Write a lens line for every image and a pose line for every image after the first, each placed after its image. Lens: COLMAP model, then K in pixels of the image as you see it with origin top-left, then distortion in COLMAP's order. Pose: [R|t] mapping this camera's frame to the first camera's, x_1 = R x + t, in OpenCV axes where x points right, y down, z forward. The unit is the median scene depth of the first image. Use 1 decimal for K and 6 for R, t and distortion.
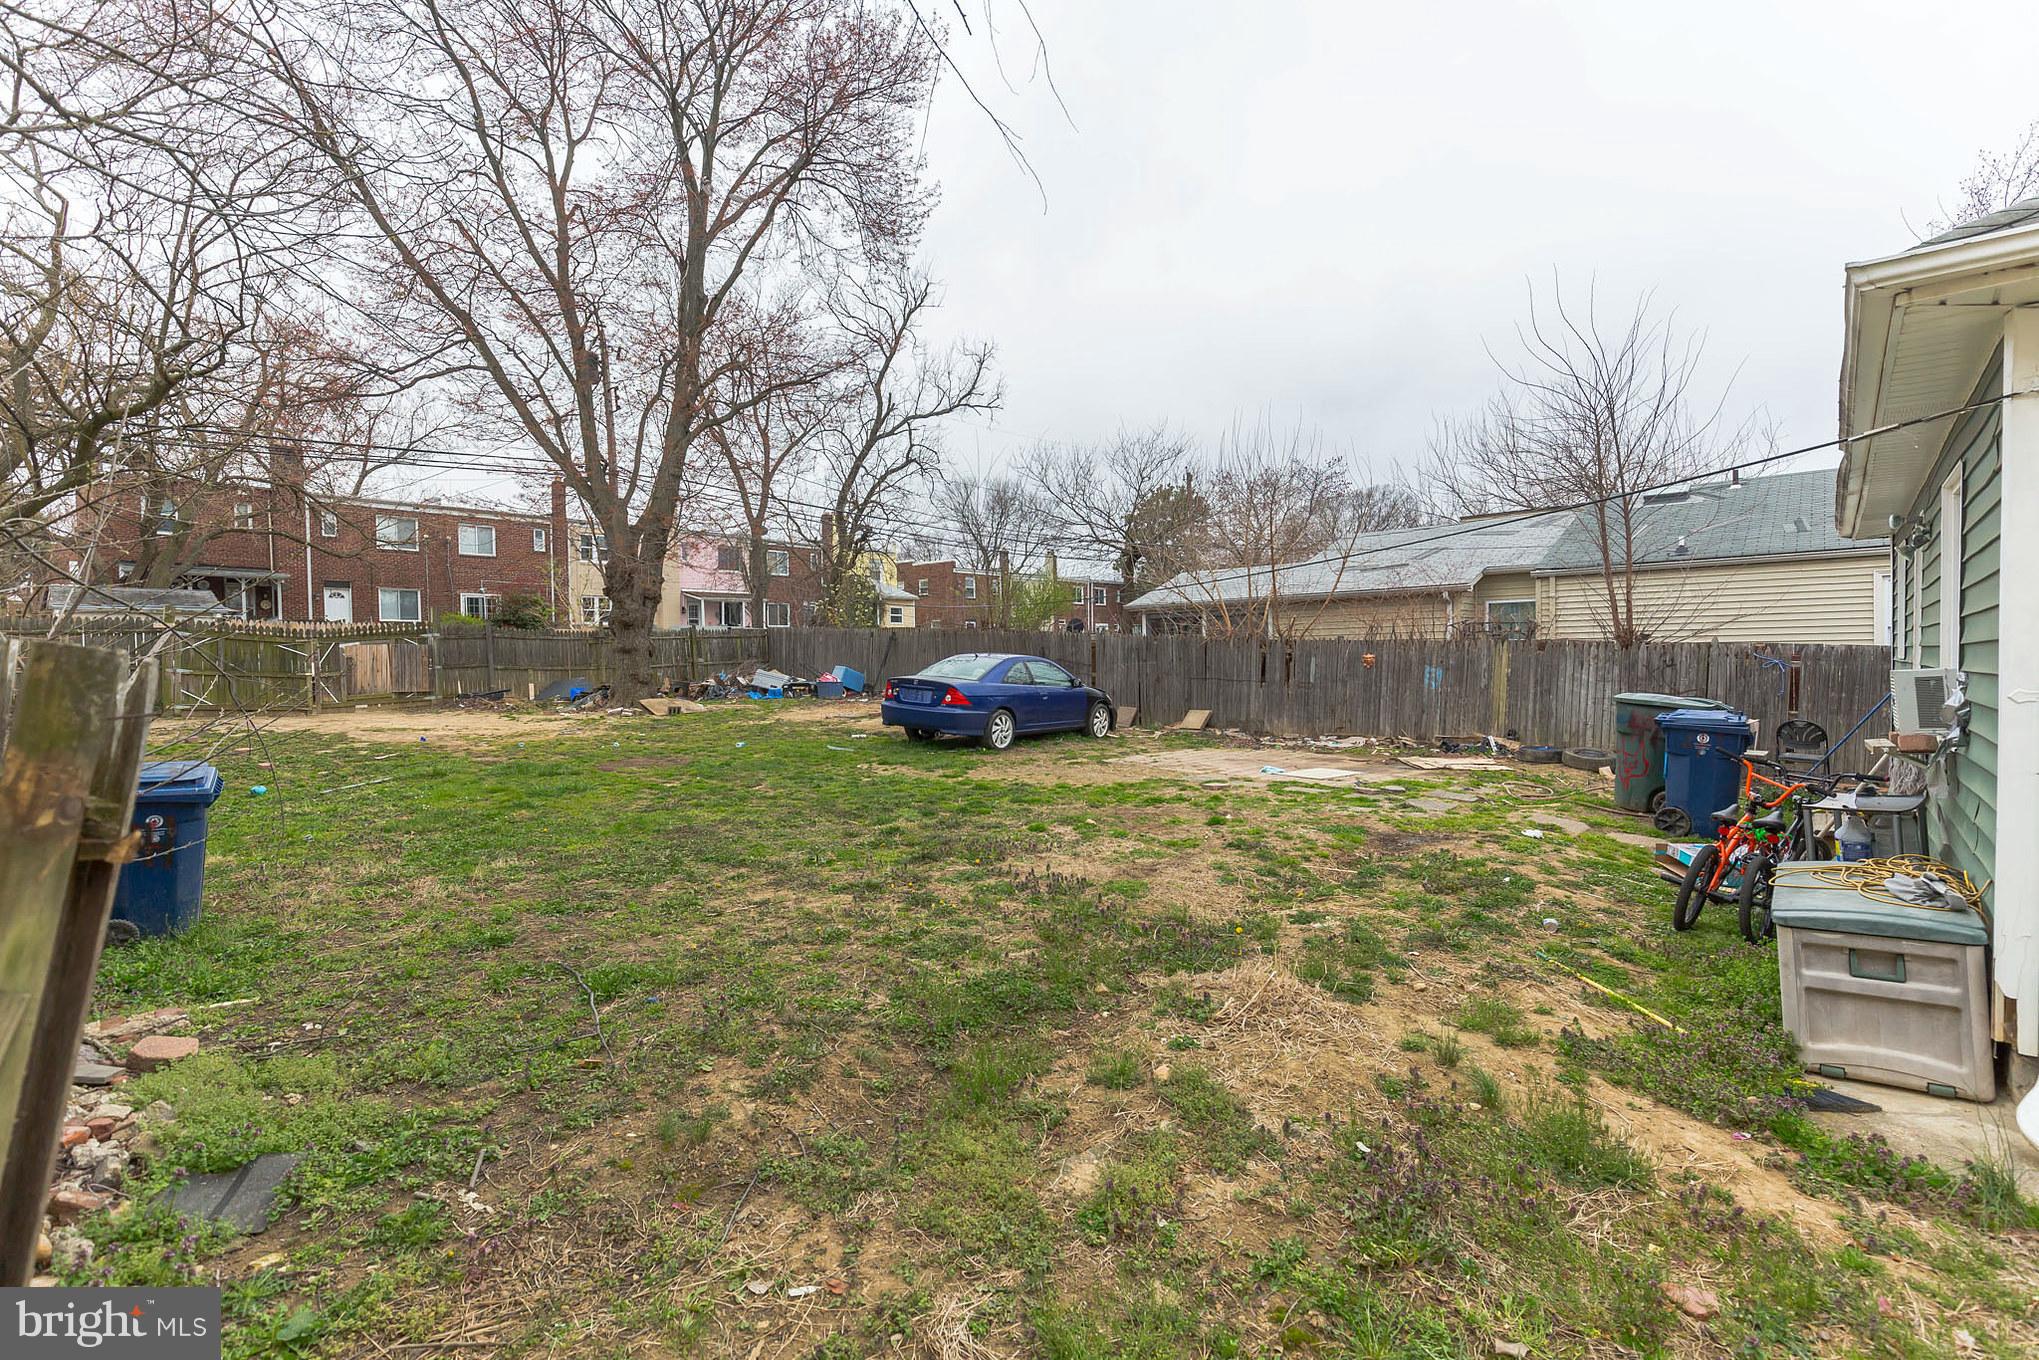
lens RADIAL K [[913.0, 0, 1020.5], [0, 913.0, 676.8], [0, 0, 1]] dist [0.007336, -0.001550]
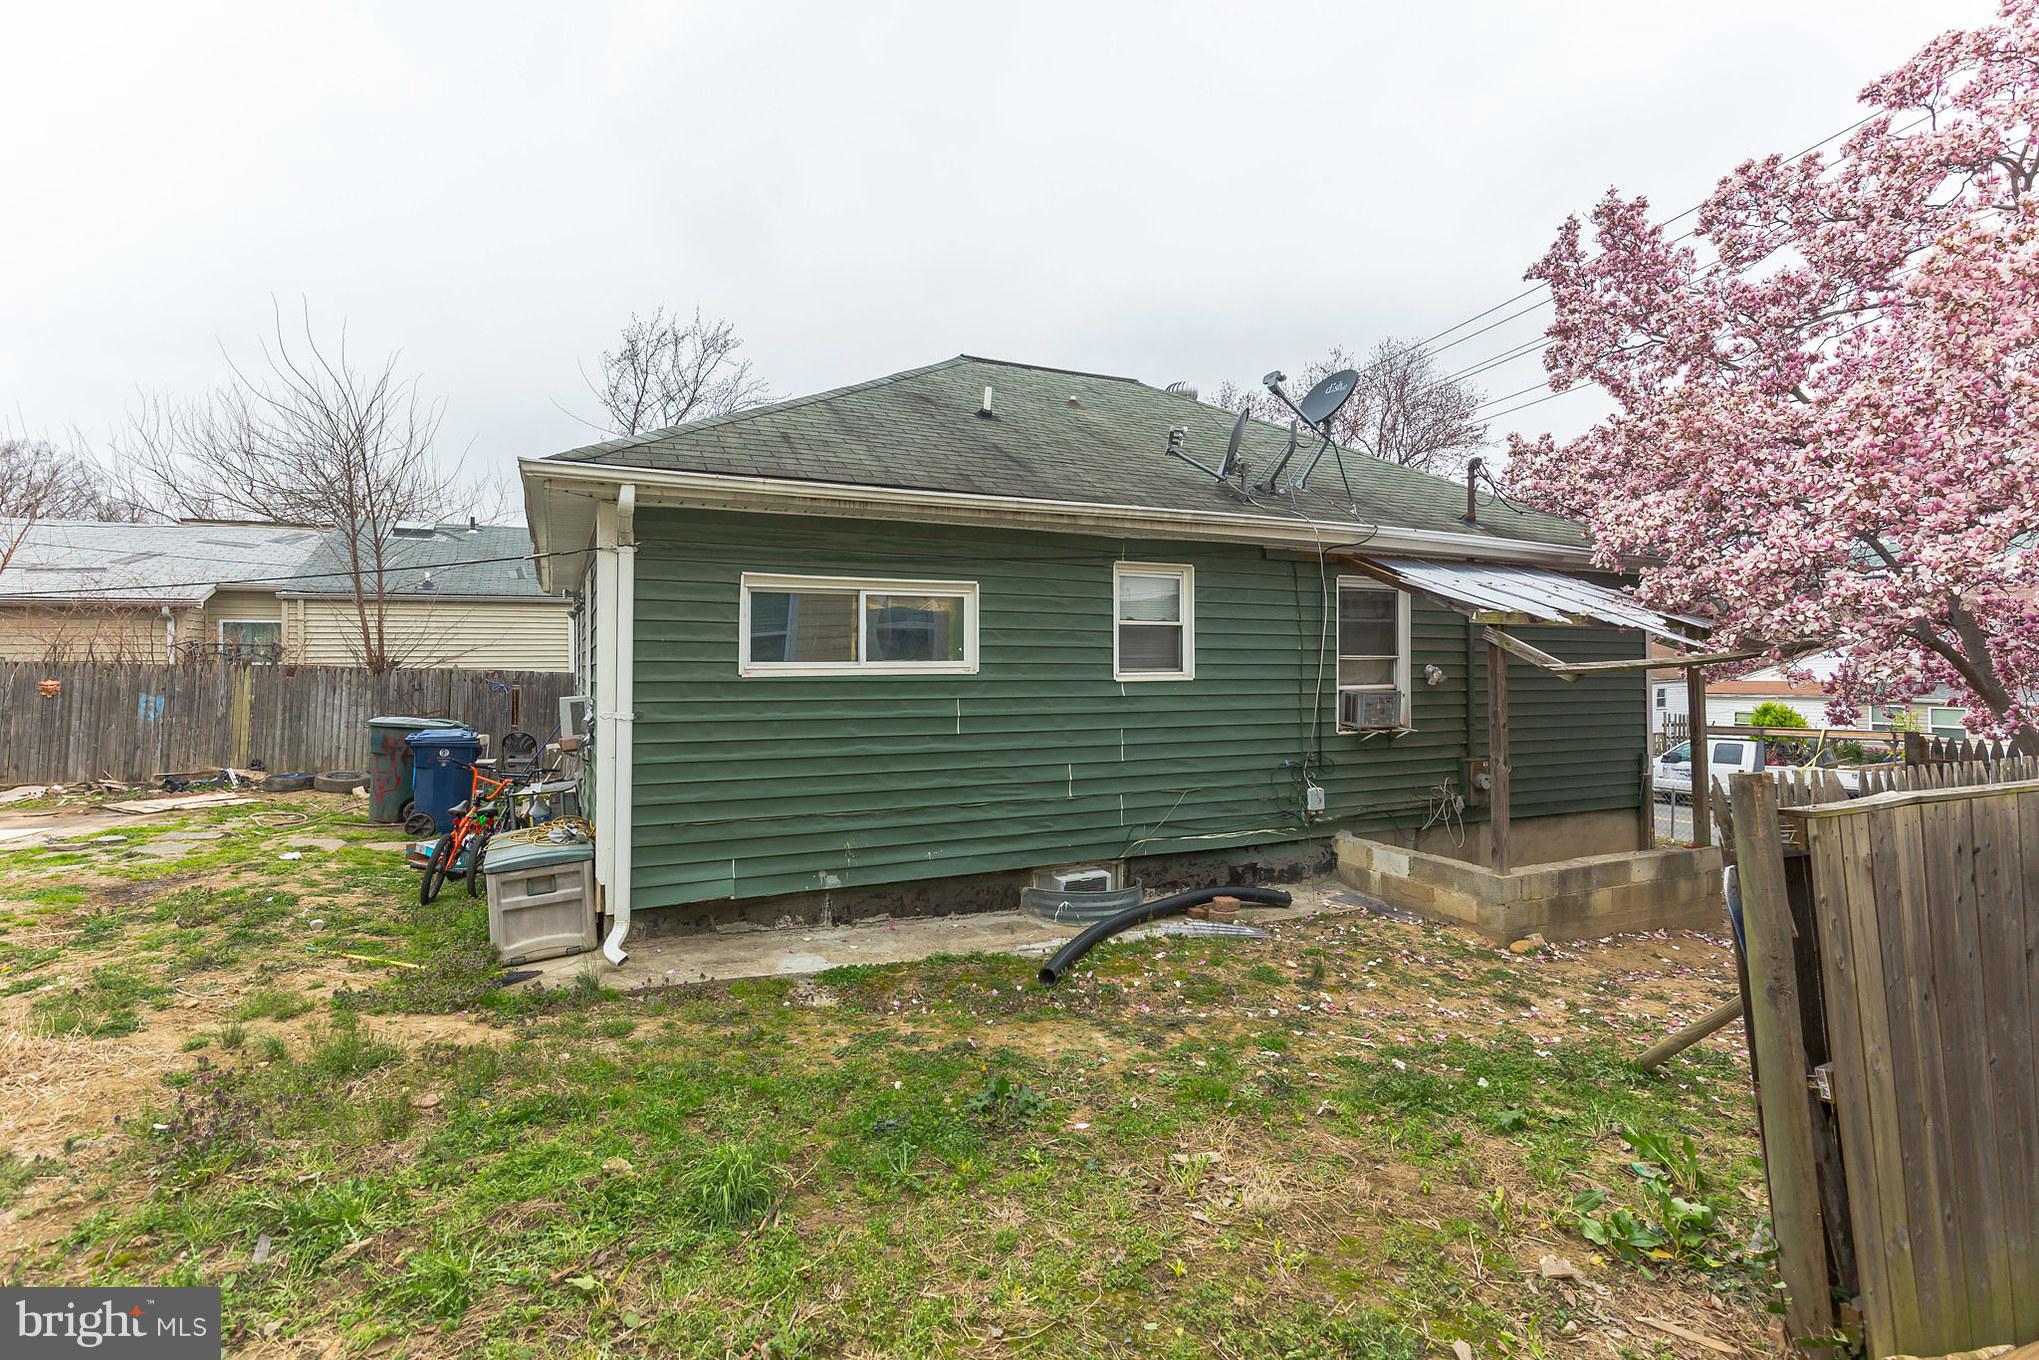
lens RADIAL K [[940.0, 0, 1027.8], [0, 940.0, 655.5], [0, 0, 1]] dist [0.007602, -0.000510]
pose [[0.371831, 0.015999, 0.928162, -0.054645], [0.021951, 0.999420, -0.026021, -0.005071], [-0.928041, 0.030049, 0.371265, -0.078415]]
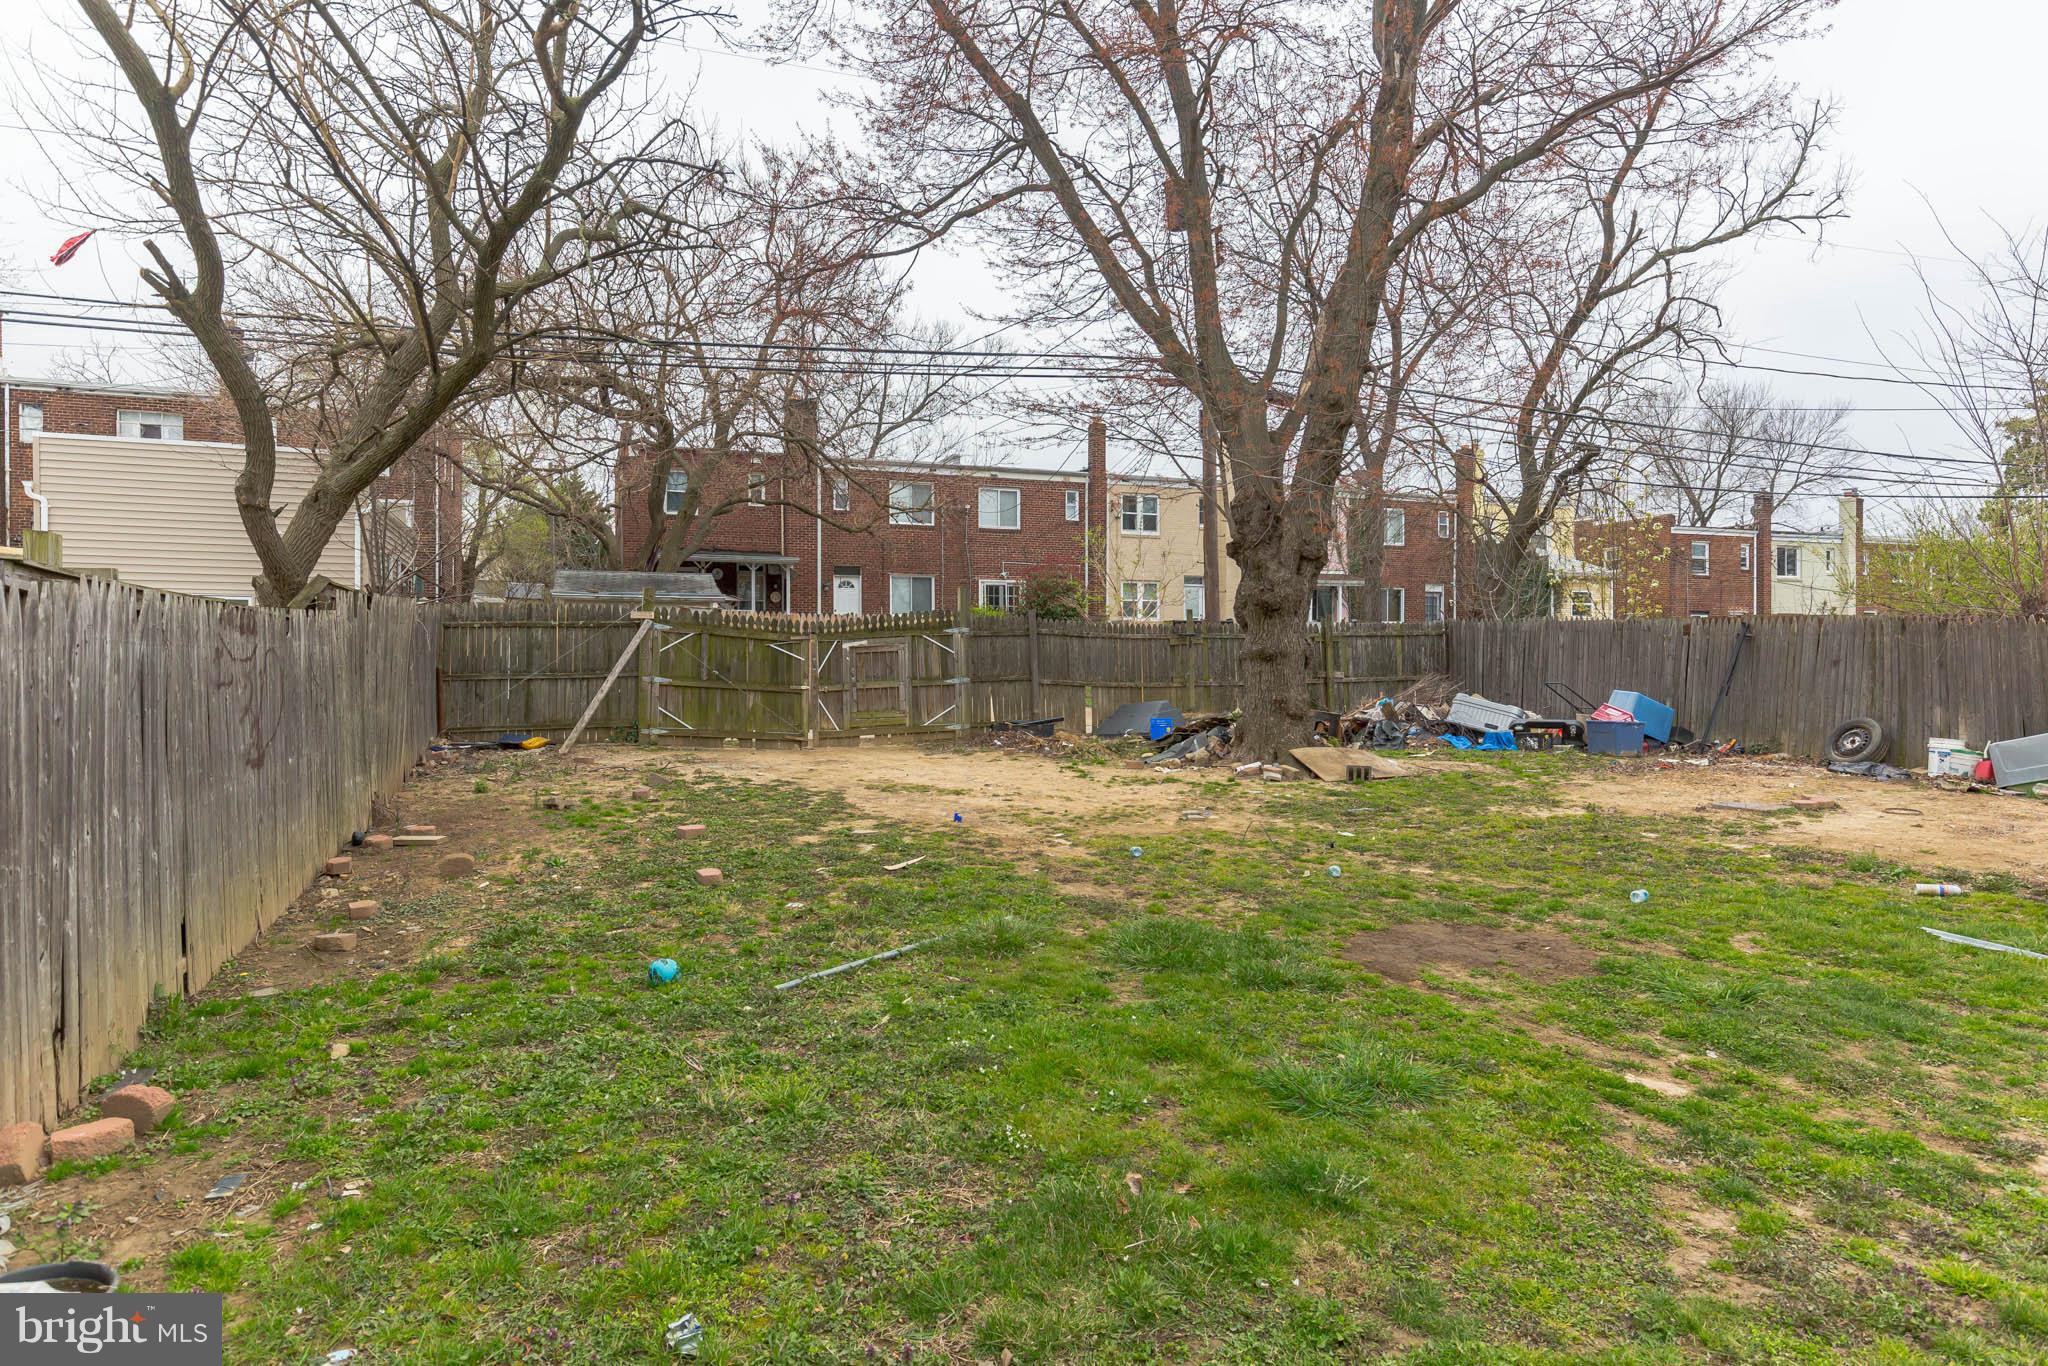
lens RADIAL K [[1214.8, 0, 1027.4], [0, 1214.8, 676.2], [0, 0, 1]] dist [0.004178, 0.000928]
pose [[0.879782, 0.016634, -0.475086, -0.211094], [-0.023861, 0.999673, -0.009186, -0.006917], [0.474778, 0.019417, 0.879891, 0.295740]]
